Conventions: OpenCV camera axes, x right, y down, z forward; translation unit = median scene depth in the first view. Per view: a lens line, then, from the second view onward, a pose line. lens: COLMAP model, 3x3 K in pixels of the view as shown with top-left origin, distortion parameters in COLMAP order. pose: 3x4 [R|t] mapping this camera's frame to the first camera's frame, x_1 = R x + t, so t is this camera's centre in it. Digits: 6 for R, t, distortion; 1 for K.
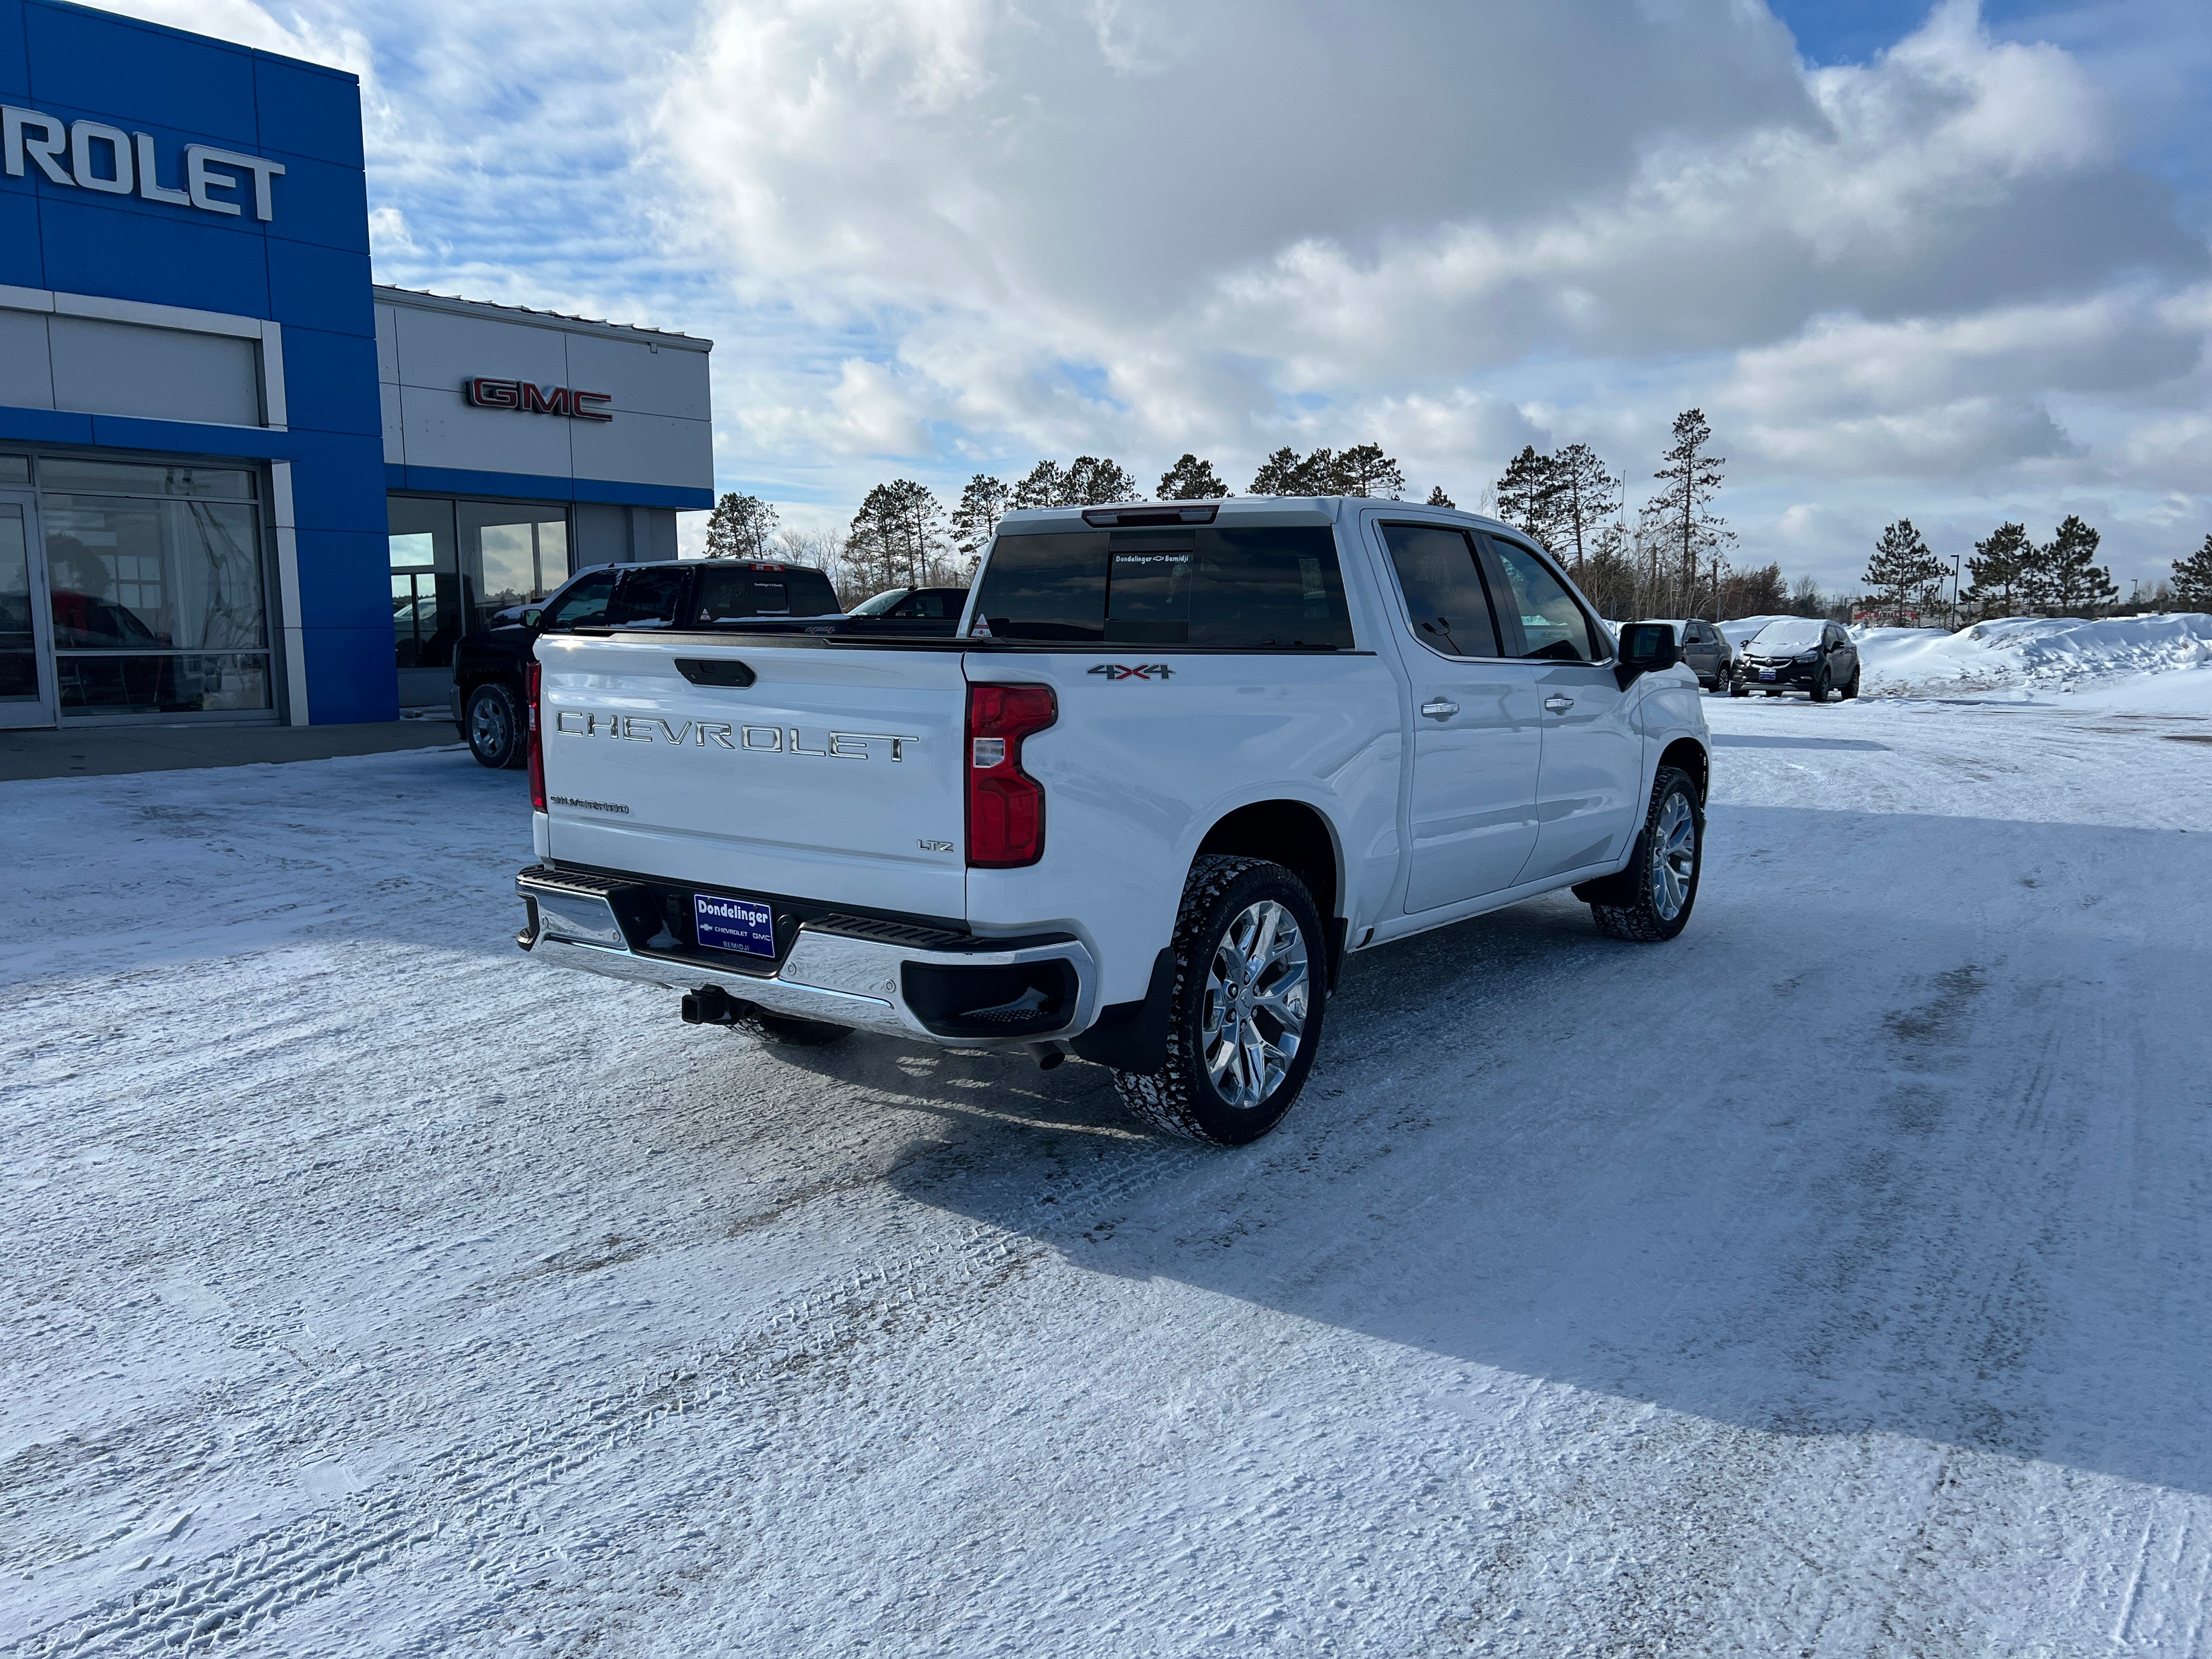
lens RADIAL K [[1649.1, 0, 1106.0], [0, 1649.1, 829.5], [0, 0, 1]] dist [0.073733, -0.087469]
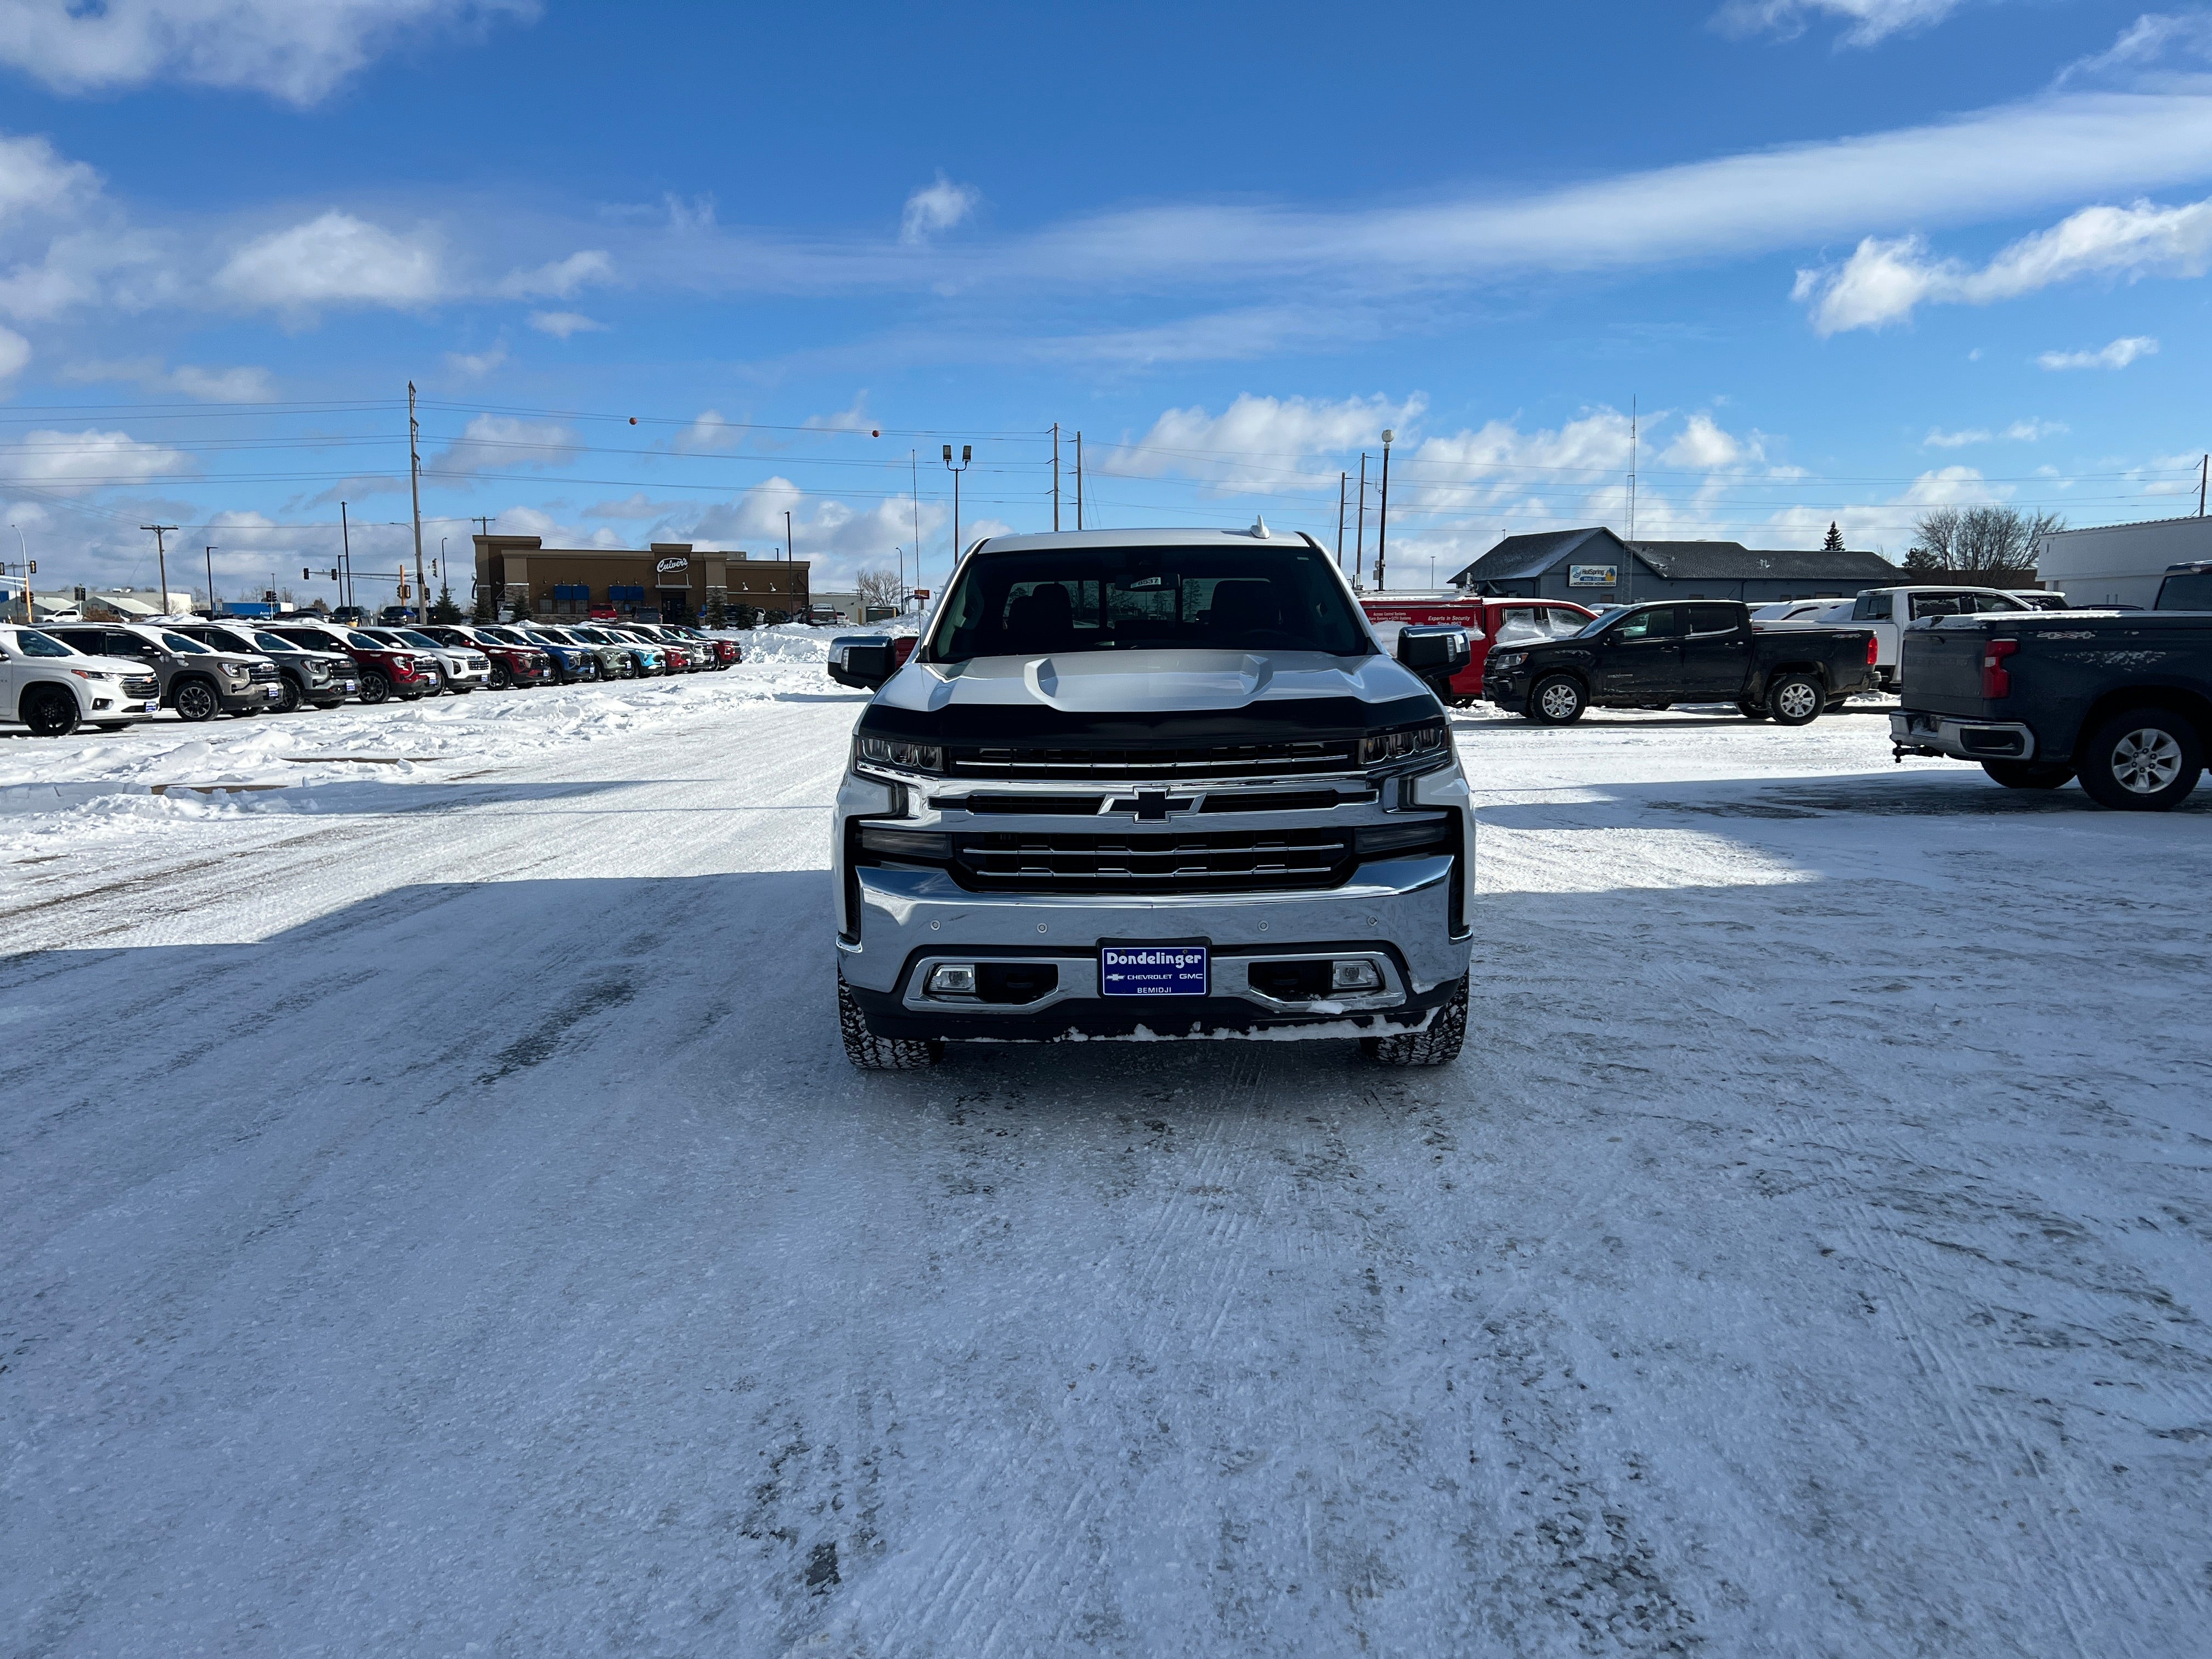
lens RADIAL K [[1659.7, 0, 1067.9], [0, 1659.7, 887.8], [0, 0, 1]] dist [0.050335, -0.046194]
pose [[-0.833457, 0.087708, -0.545579, 0.301353], [-0.063477, 0.965591, 0.252201, -0.091886], [0.548926, 0.244831, -0.799211, 0.741412]]
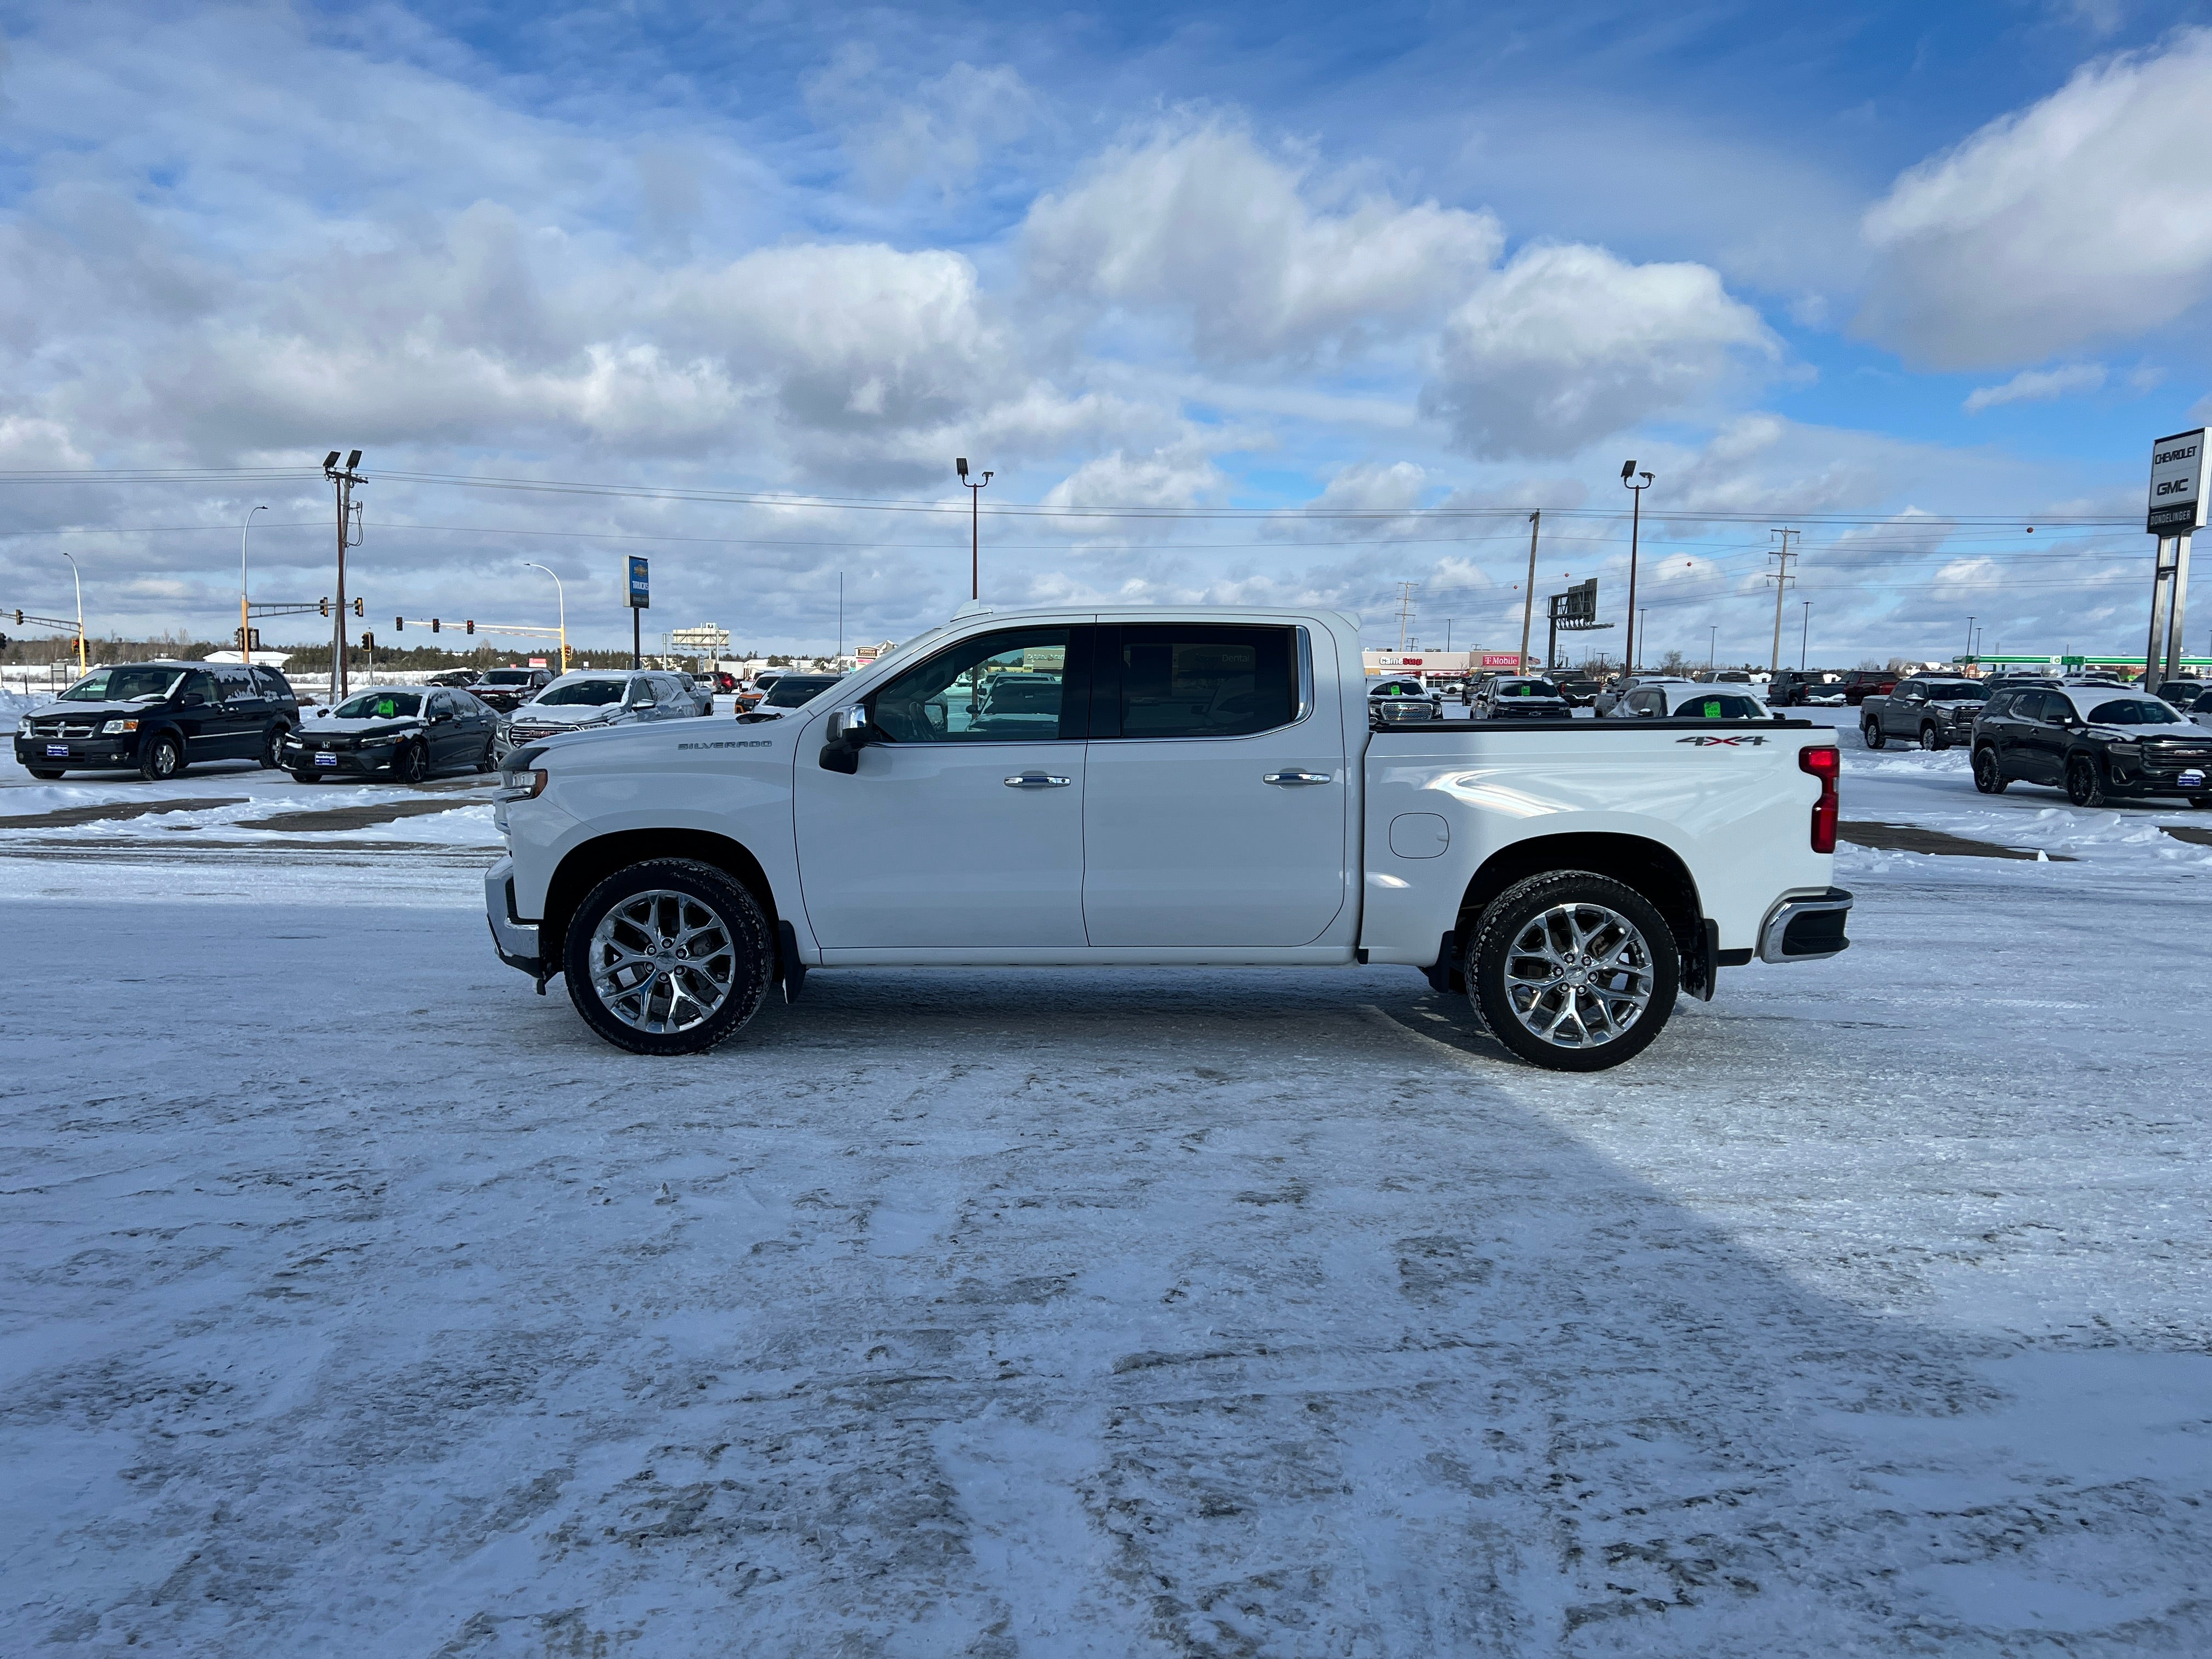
lens RADIAL K [[1613.9, 0, 1067.3], [0, 1613.9, 959.6], [0, 0, 1]] dist [0.049467, -0.057046]
pose [[-0.560148, -0.149183, 0.814849, -0.313281], [0.088725, 0.967188, 0.238065, -0.086597], [-0.823627, 0.205649, -0.528533, 0.644302]]
